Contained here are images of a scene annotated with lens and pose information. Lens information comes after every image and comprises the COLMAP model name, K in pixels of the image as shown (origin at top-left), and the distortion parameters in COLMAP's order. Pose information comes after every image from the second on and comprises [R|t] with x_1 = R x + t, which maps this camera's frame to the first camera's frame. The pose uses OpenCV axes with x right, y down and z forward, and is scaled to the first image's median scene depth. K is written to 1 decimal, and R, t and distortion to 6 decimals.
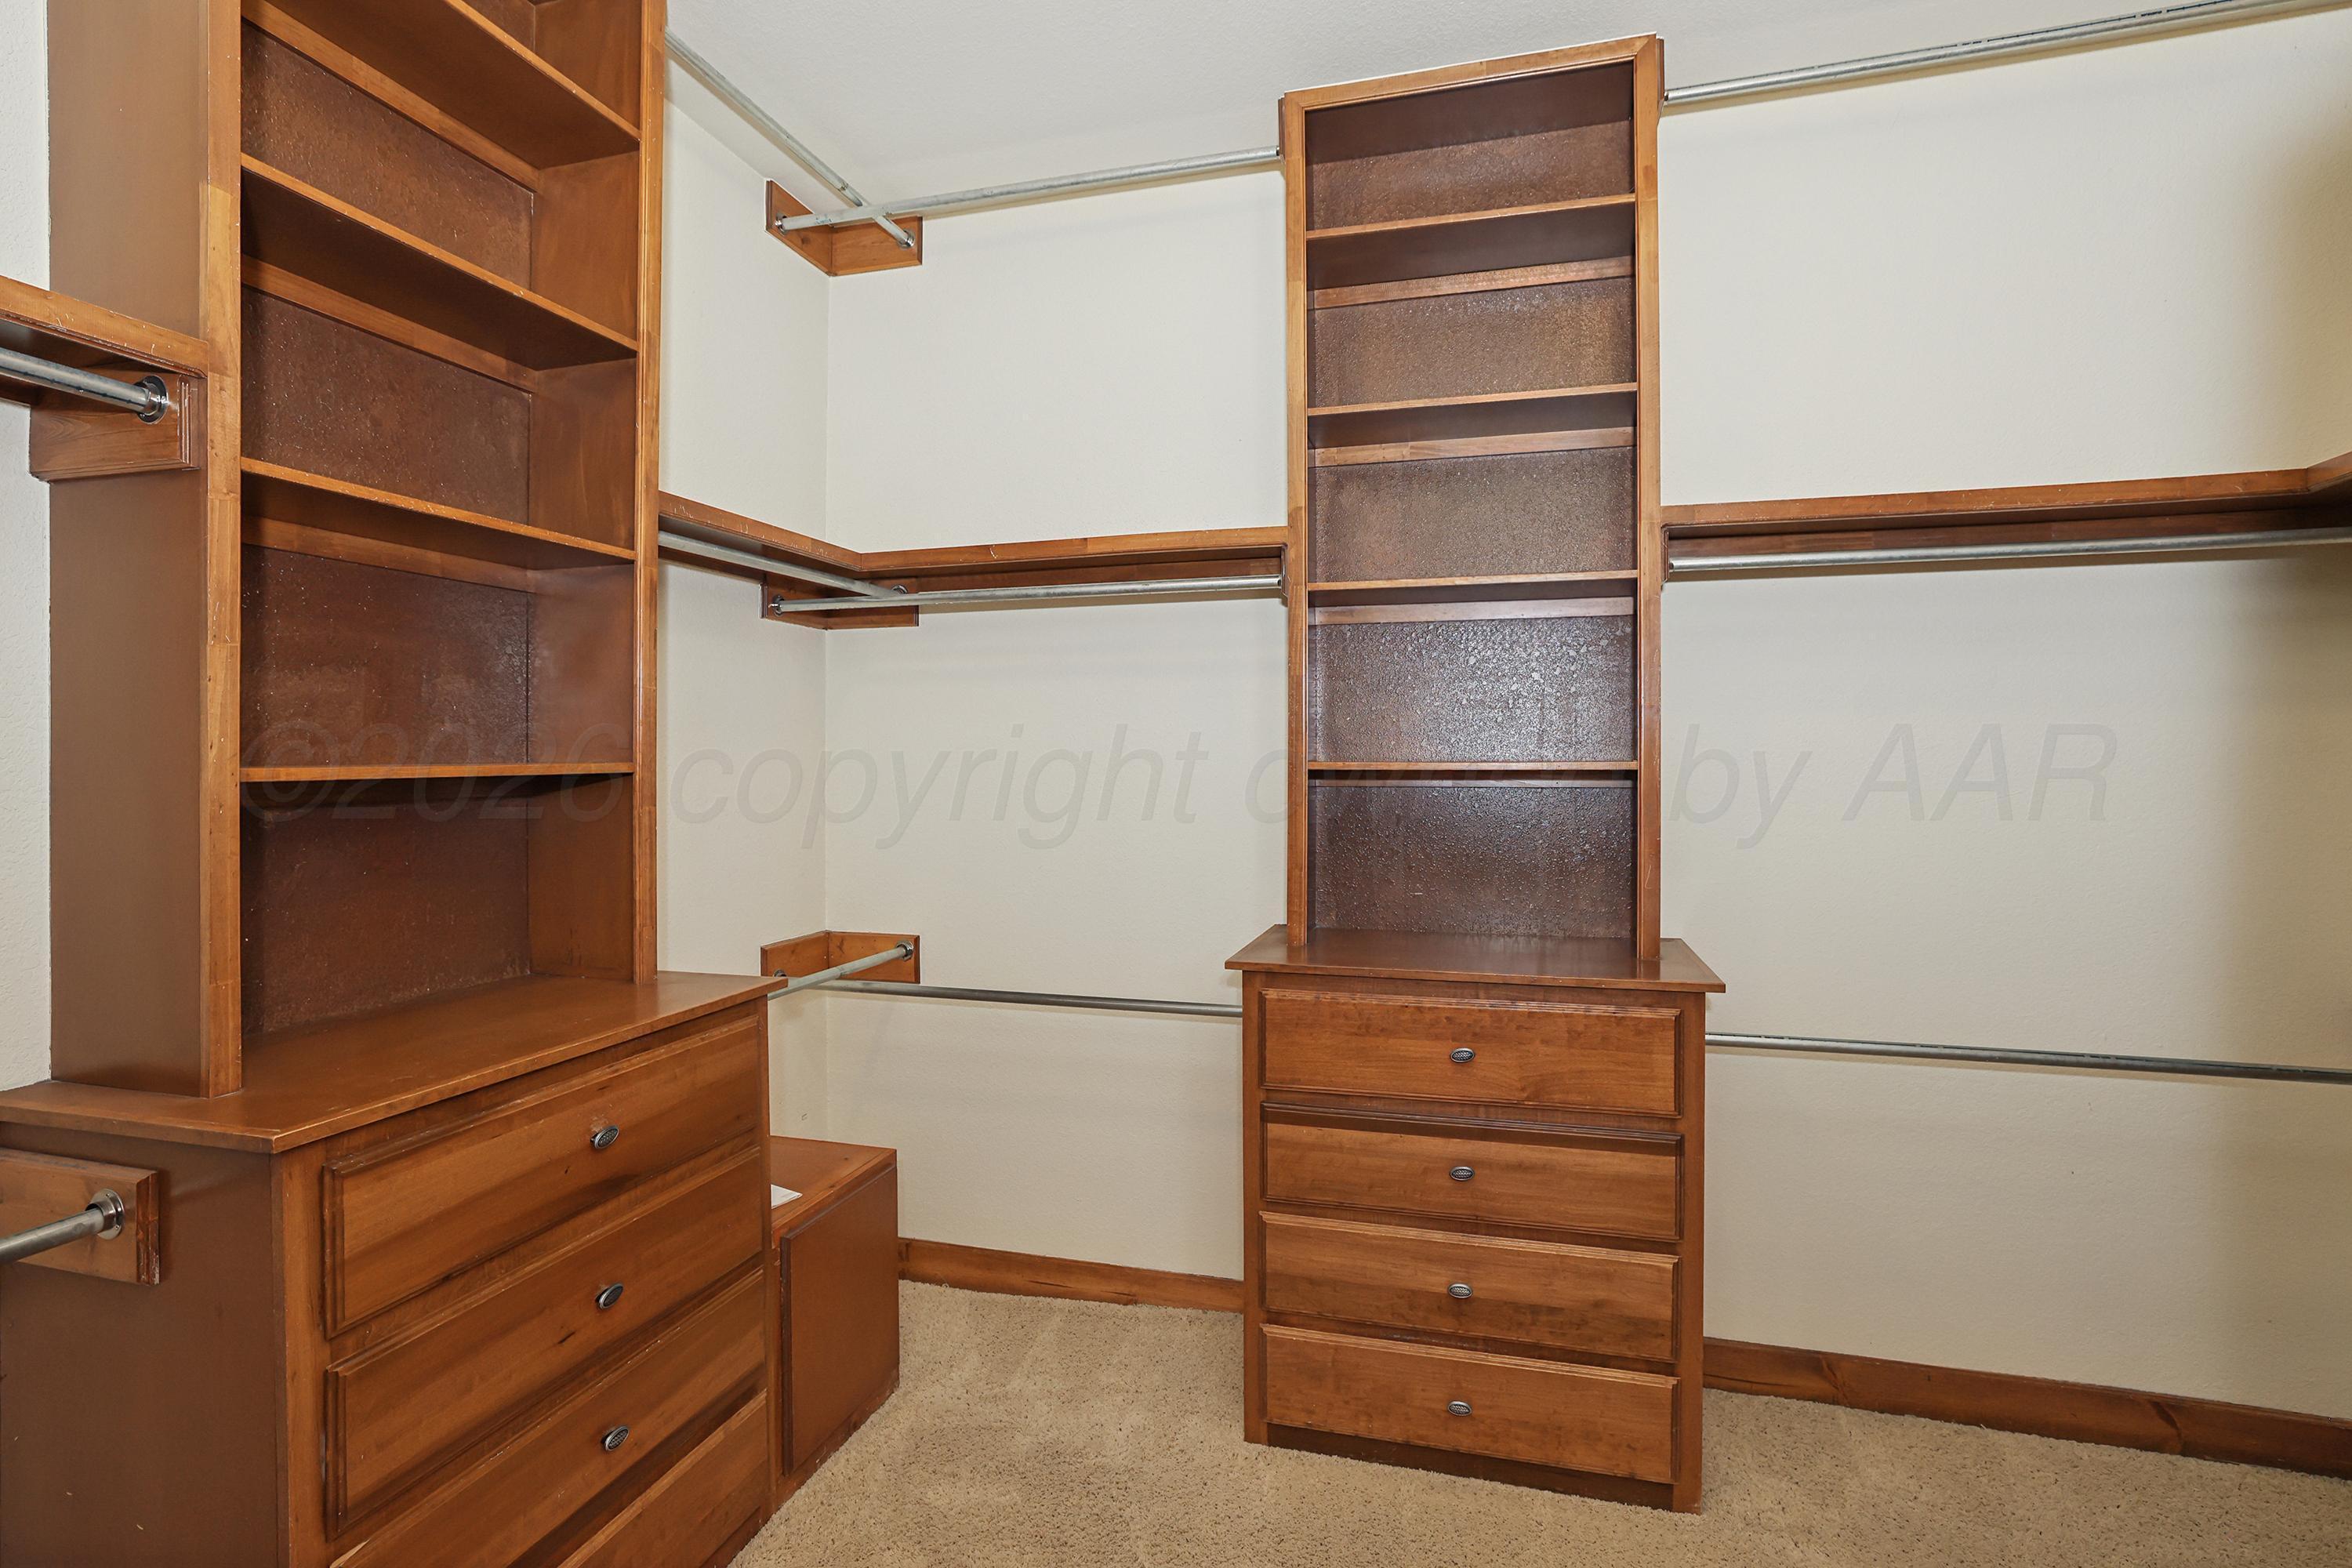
lens RADIAL K [[1126.9, 0, 1166.9], [0, 1126.9, 783.1], [0, 0, 1]] dist [0.000965, 0.003250]
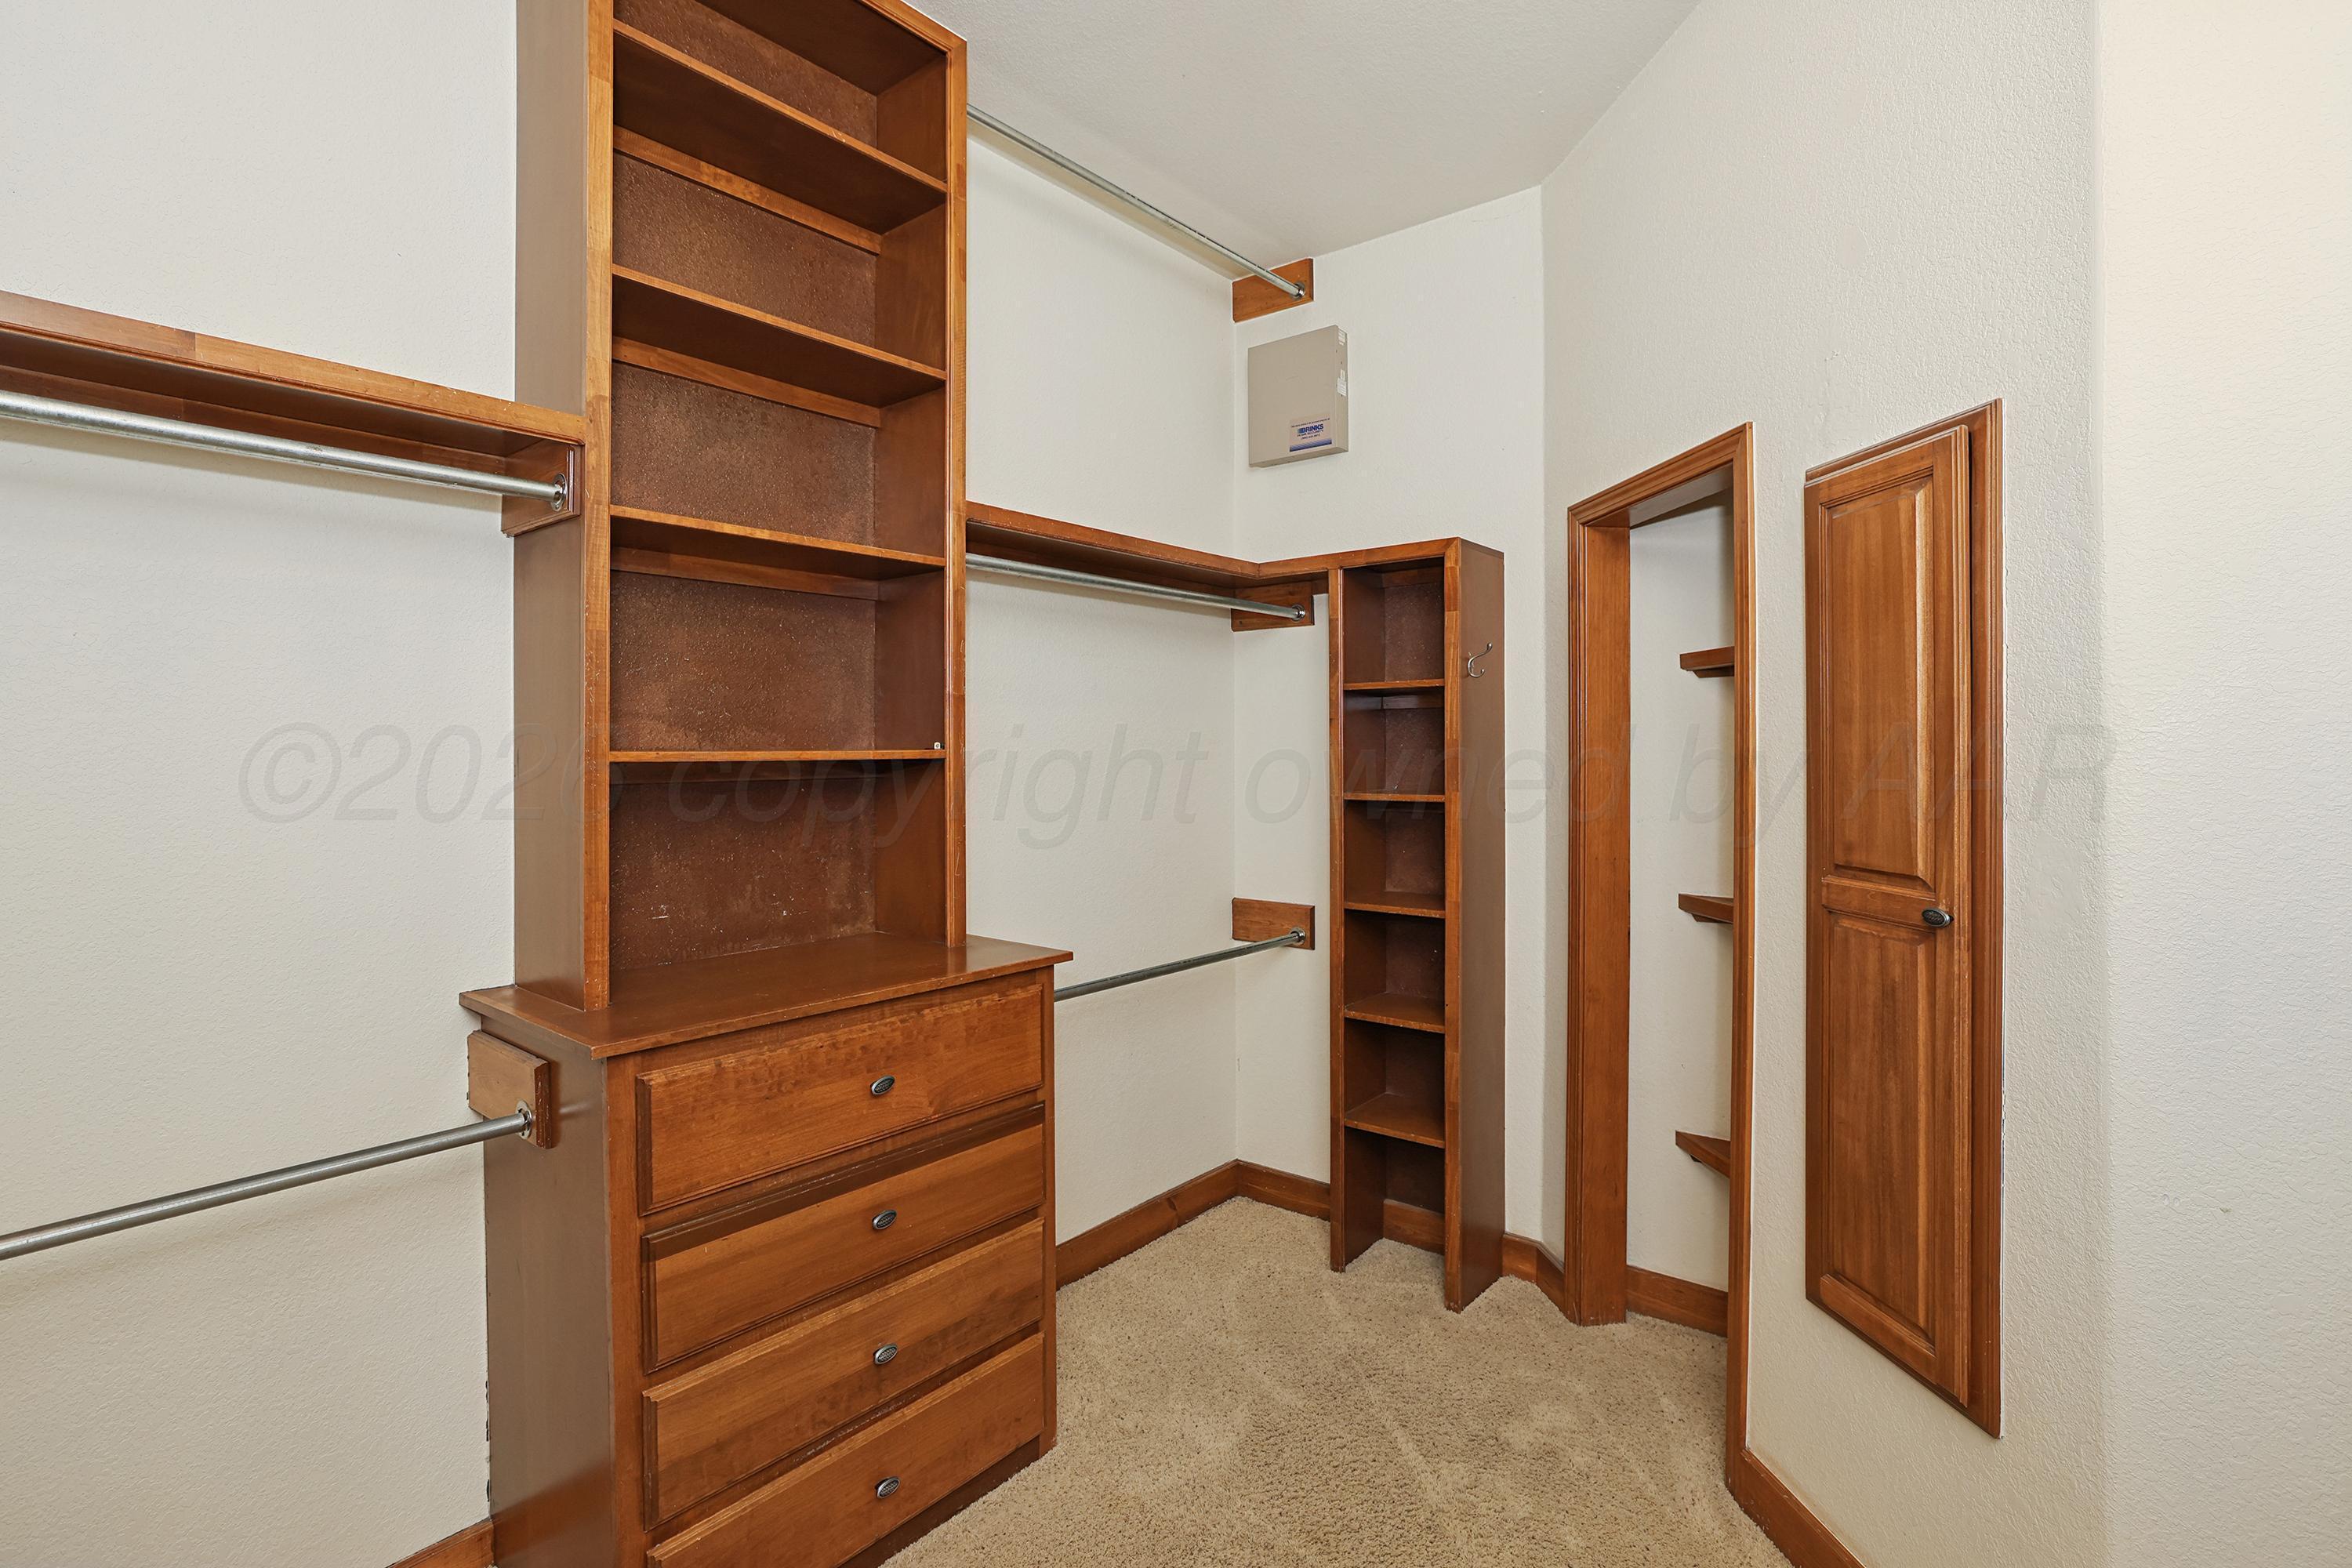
lens RADIAL K [[1126.9, 0, 1166.6], [0, 1126.9, 759.8], [0, 0, 1]] dist [0.000965, 0.003250]
pose [[0.411671, -0.009442, 0.911284, -0.436920], [0.013518, 0.999900, 0.004253, -0.012624], [-0.911232, 0.010567, 0.411757, 0.426403]]
